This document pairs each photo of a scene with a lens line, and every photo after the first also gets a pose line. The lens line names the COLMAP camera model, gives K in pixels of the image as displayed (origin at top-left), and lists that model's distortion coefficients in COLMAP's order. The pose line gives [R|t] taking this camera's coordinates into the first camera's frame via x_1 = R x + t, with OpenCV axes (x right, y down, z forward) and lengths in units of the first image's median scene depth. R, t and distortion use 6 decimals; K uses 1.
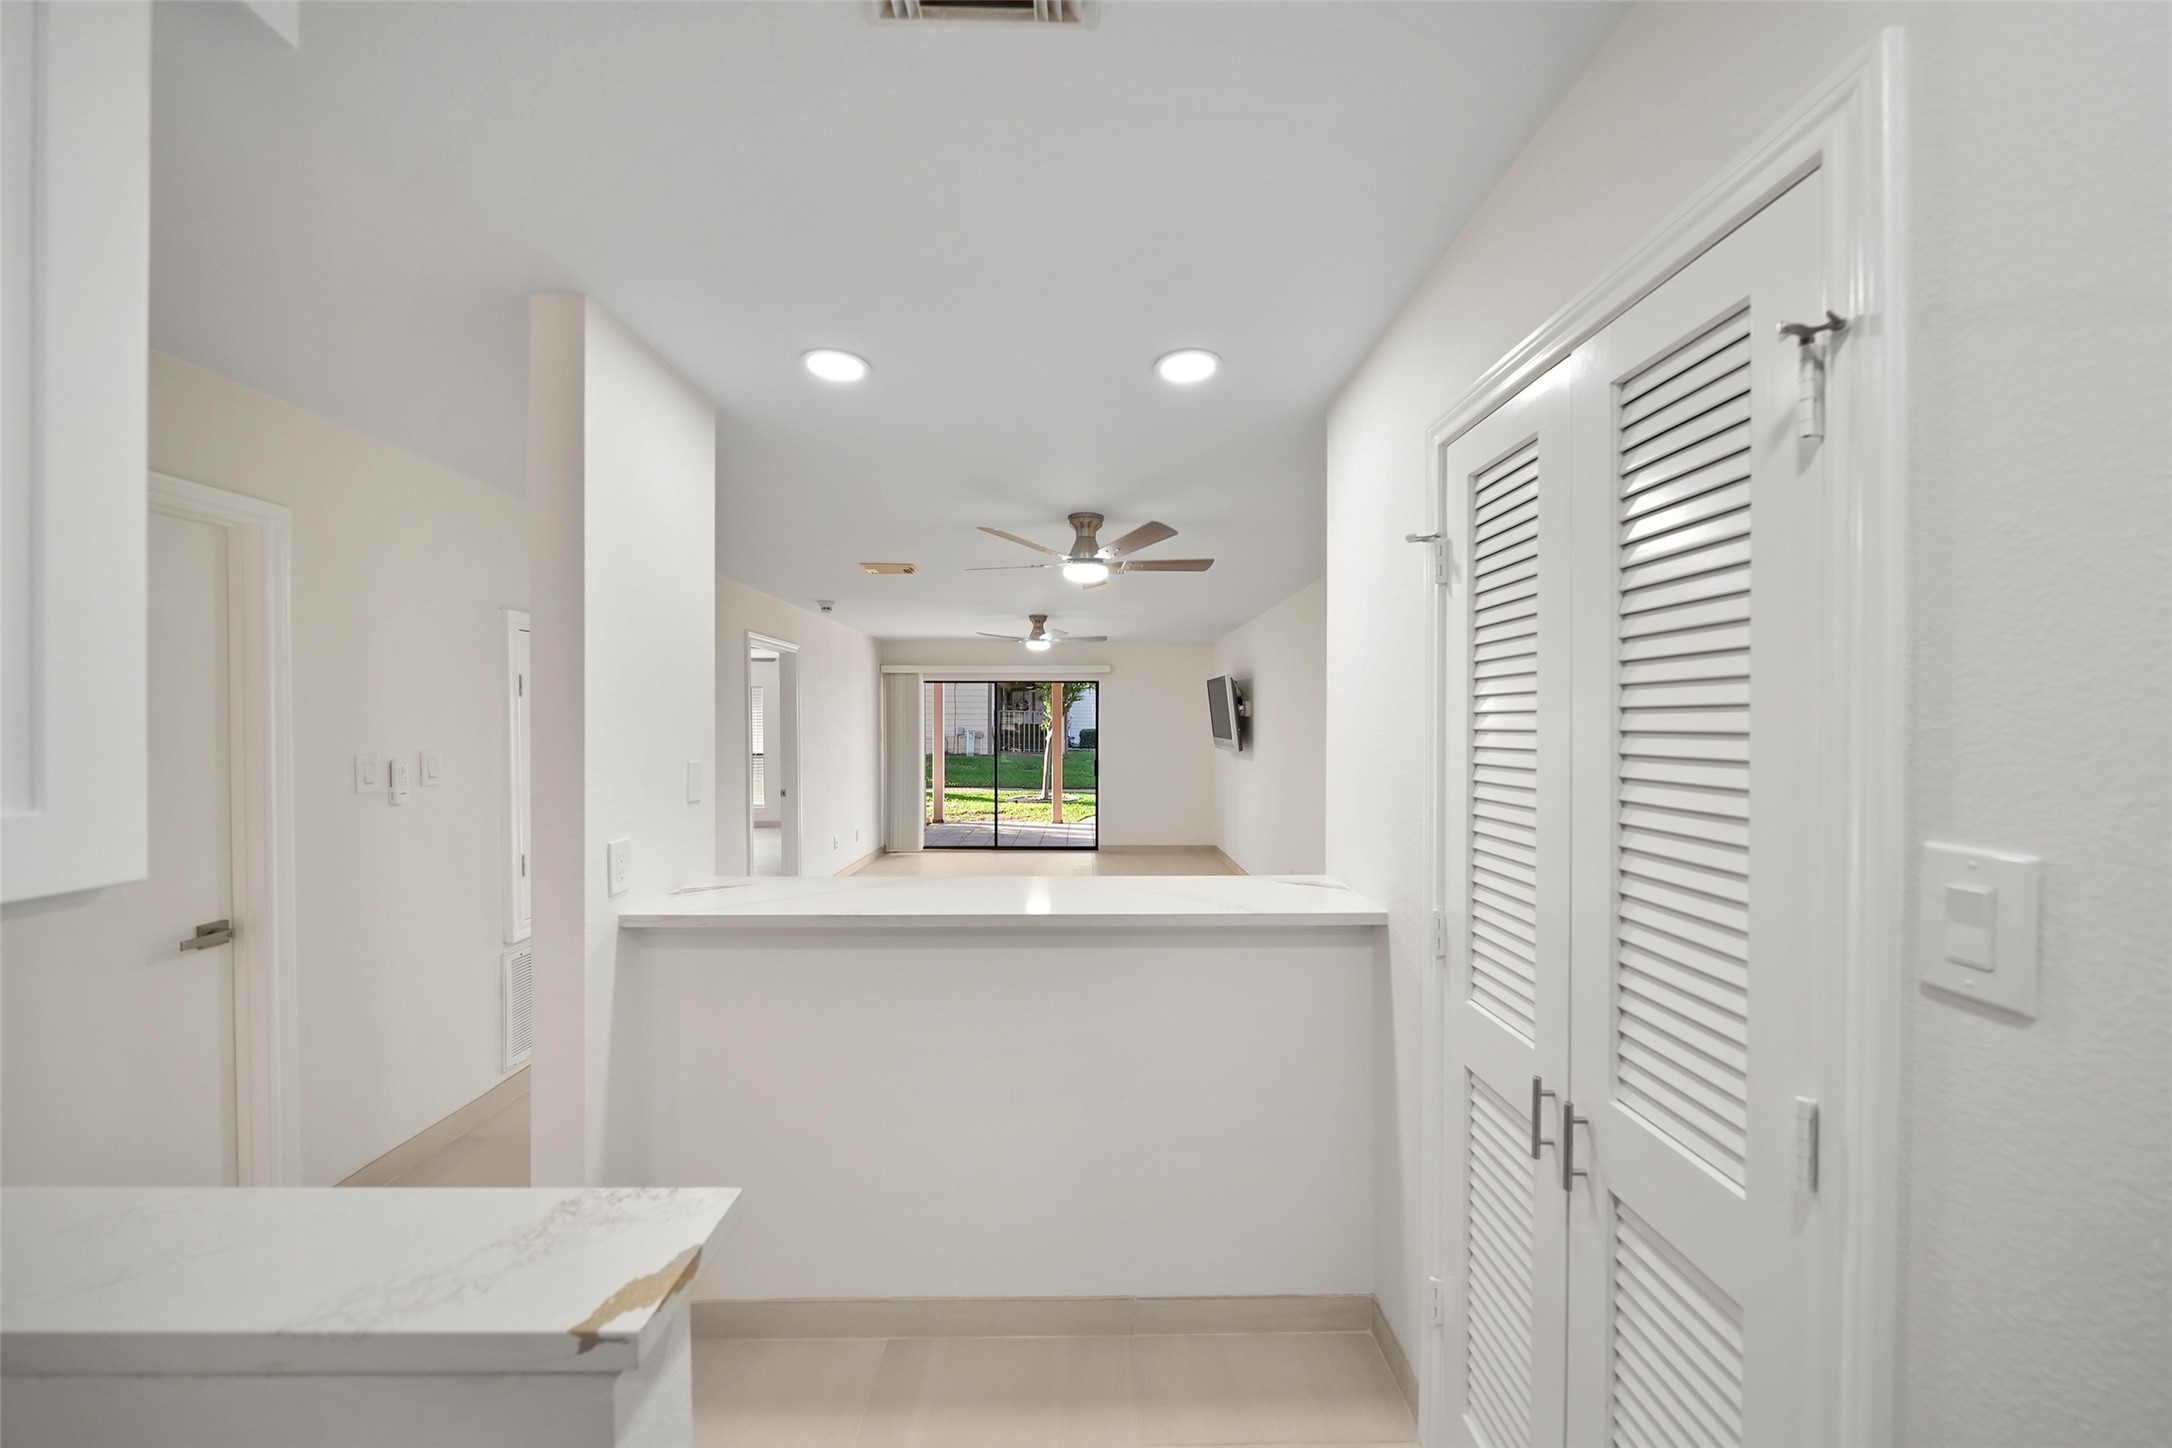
lens RADIAL K [[746.5, 0, 1088.2], [0, 746.5, 727.0], [0, 0, 1]] dist [-0.000232, -0.000073]
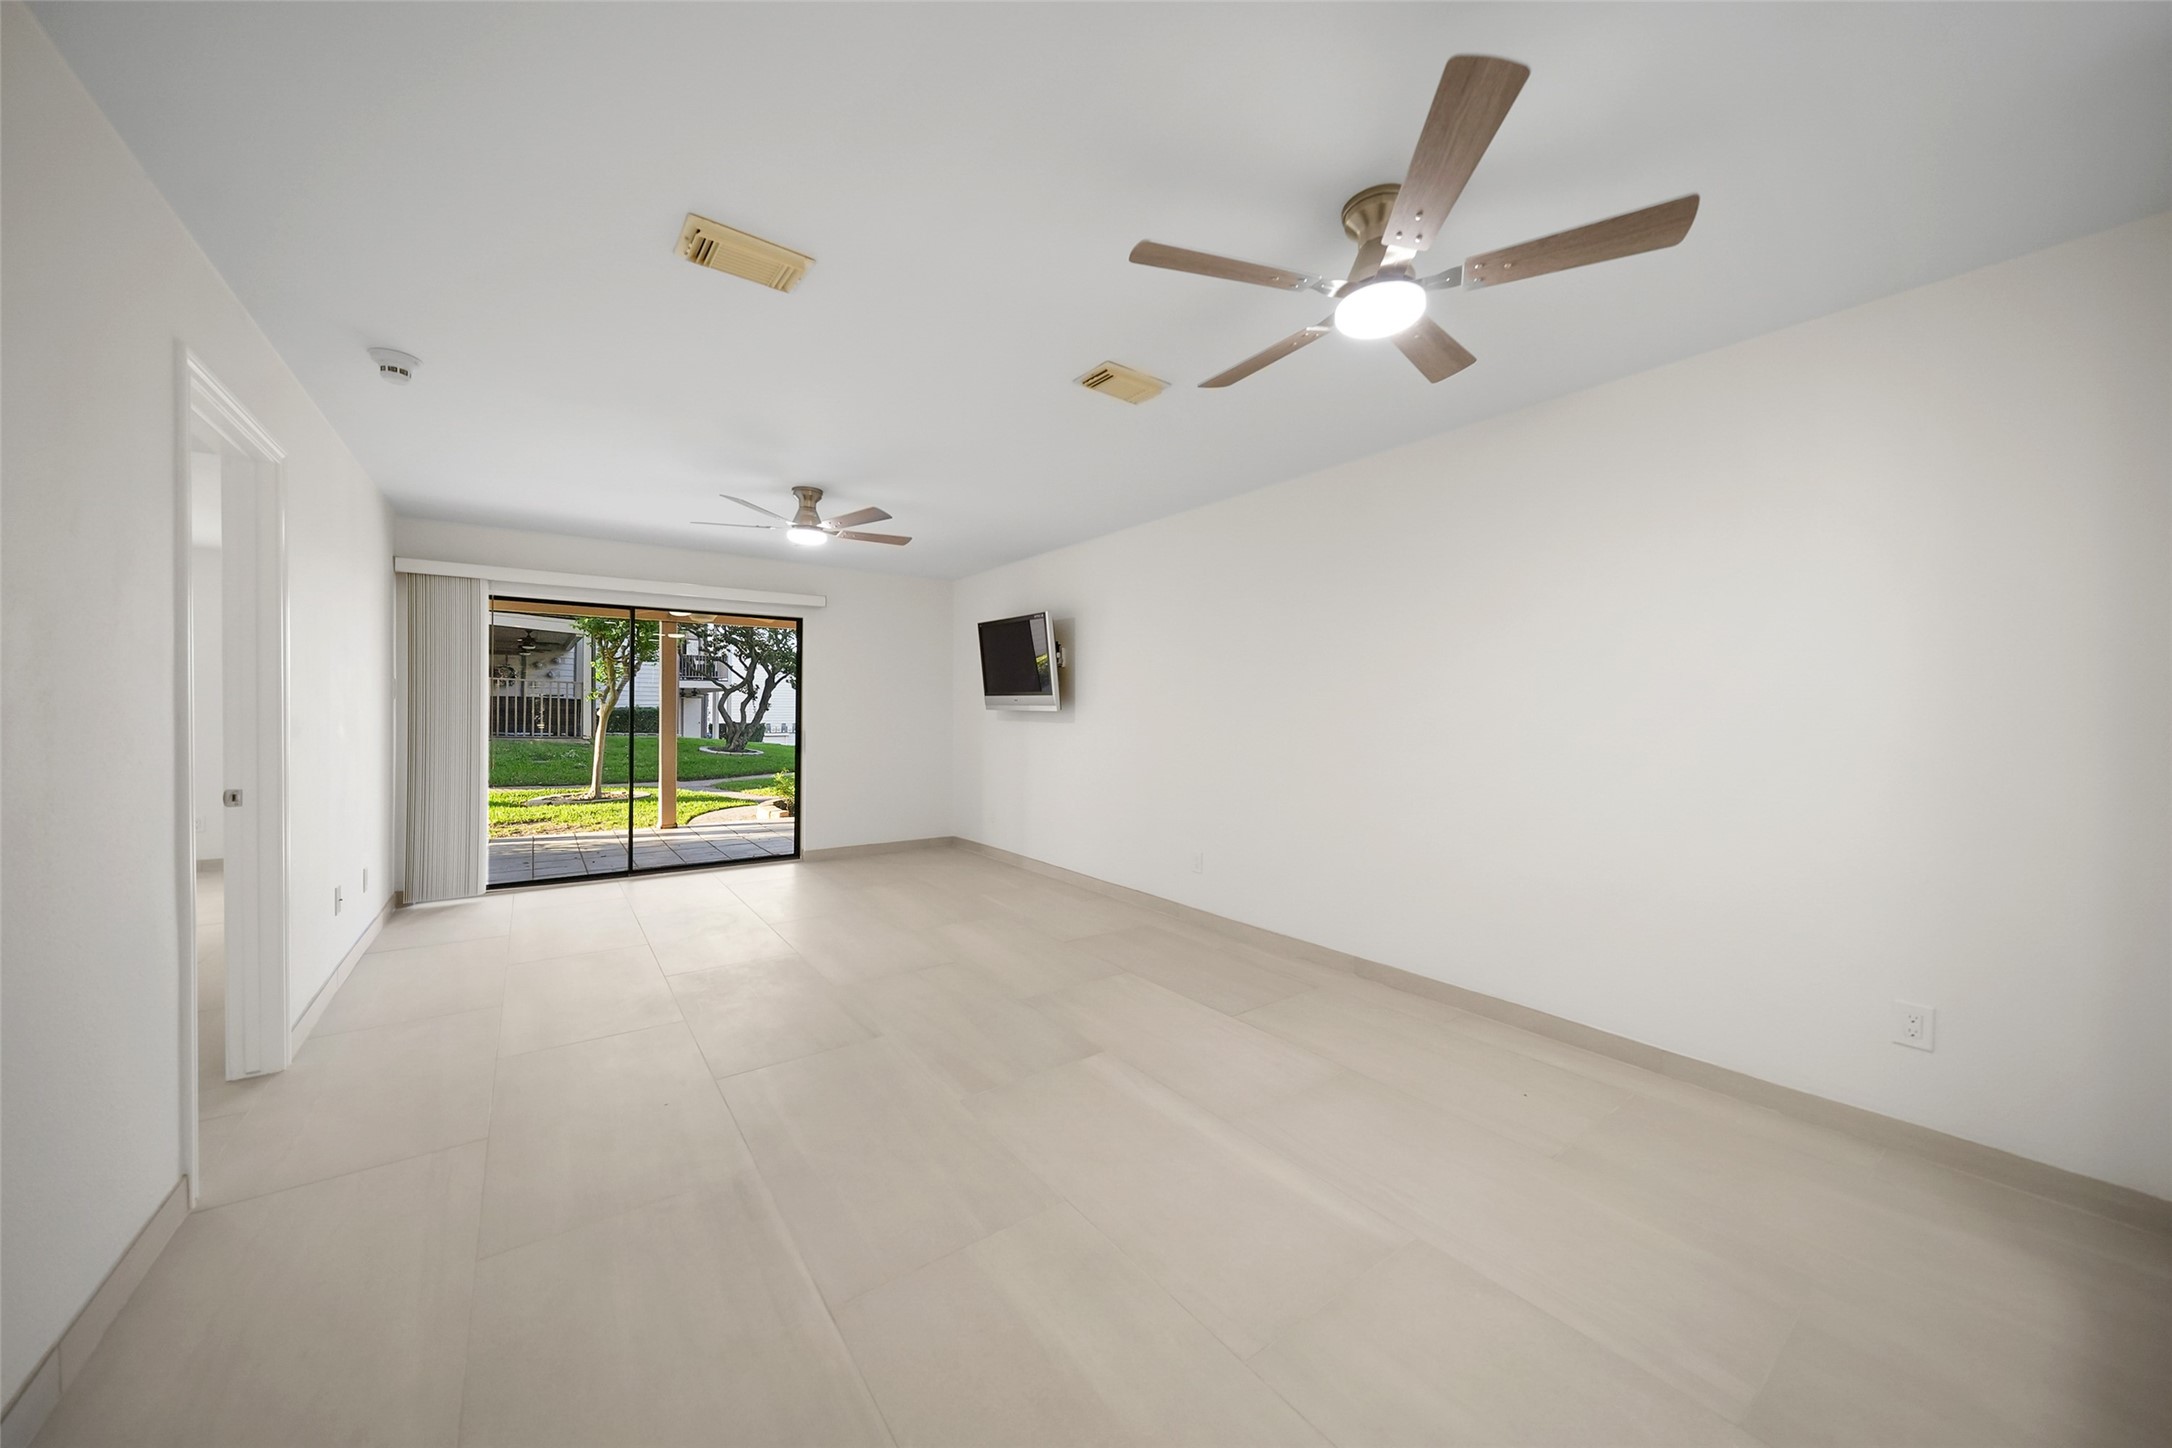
lens RADIAL K [[757.8, 0, 1082.2], [0, 757.8, 717.7], [0, 0, 1]] dist [-0.000587, -0.000090]
pose [[0.812156, -0.002028, 0.583437, -0.251798], [-0.001728, 0.999981, 0.005882, 0.037512], [-0.583438, -0.005786, 0.812137, 0.354748]]
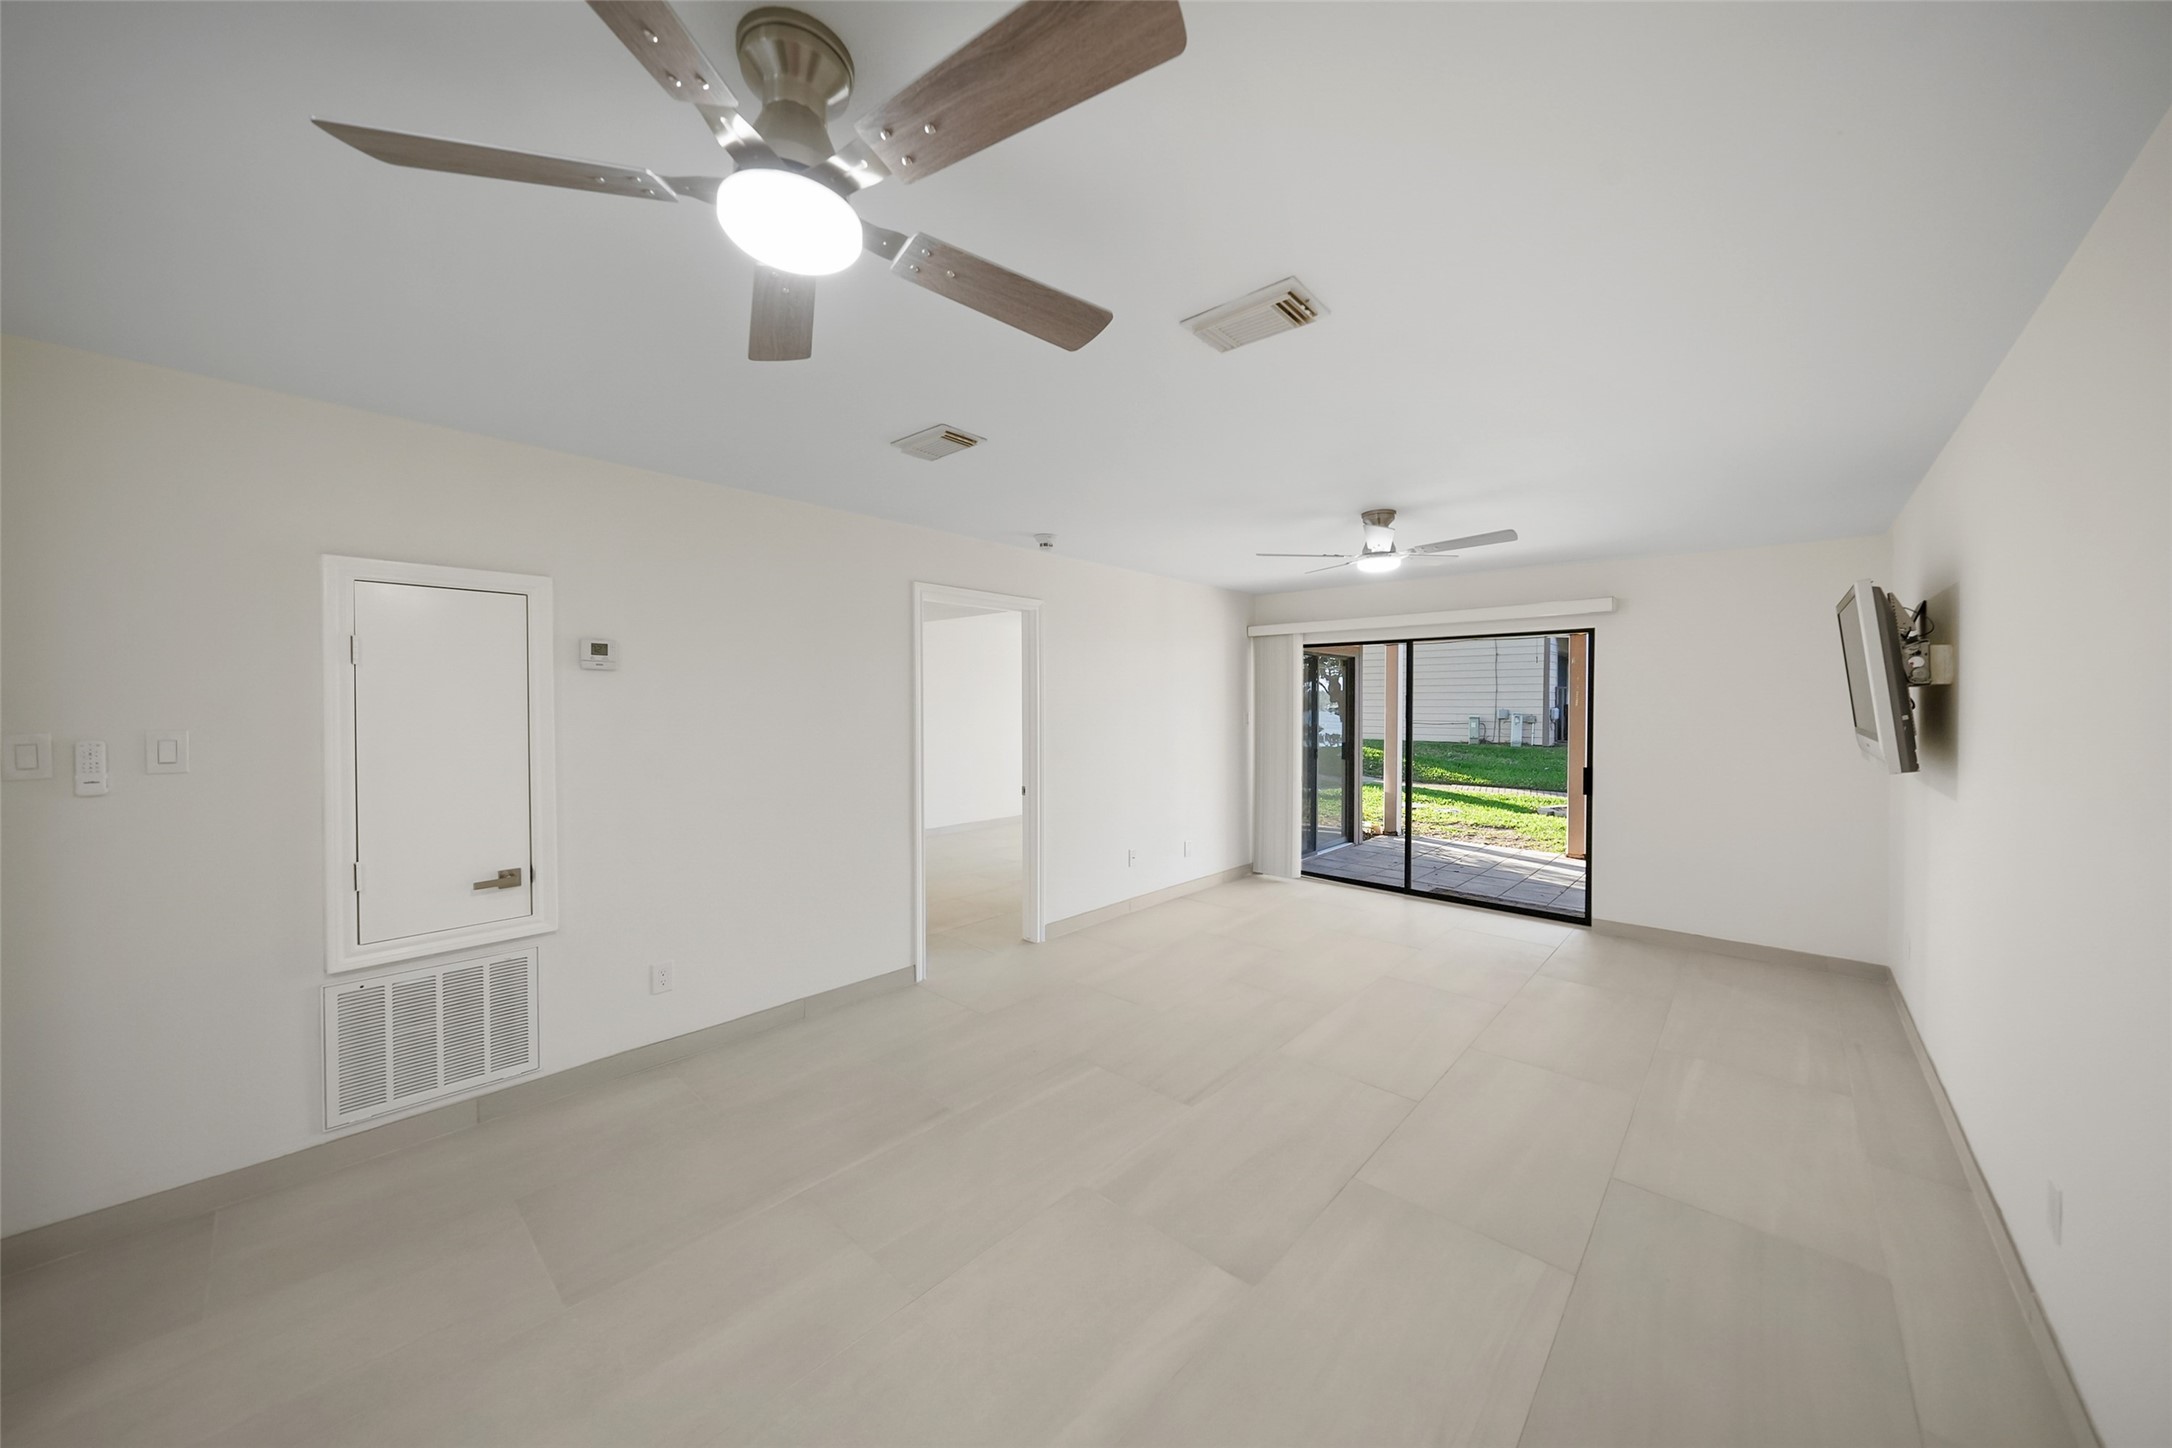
lens RADIAL K [[746.1, 0, 1087.9], [0, 746.1, 710.6], [0, 0, 1]] dist [-0.001313, -0.002399]
pose [[0.732258, 0.007601, -0.680985, 0.159049], [-0.005476, 0.999971, 0.005274, 0.000415], [0.681005, -0.000133, 0.732279, 0.434824]]
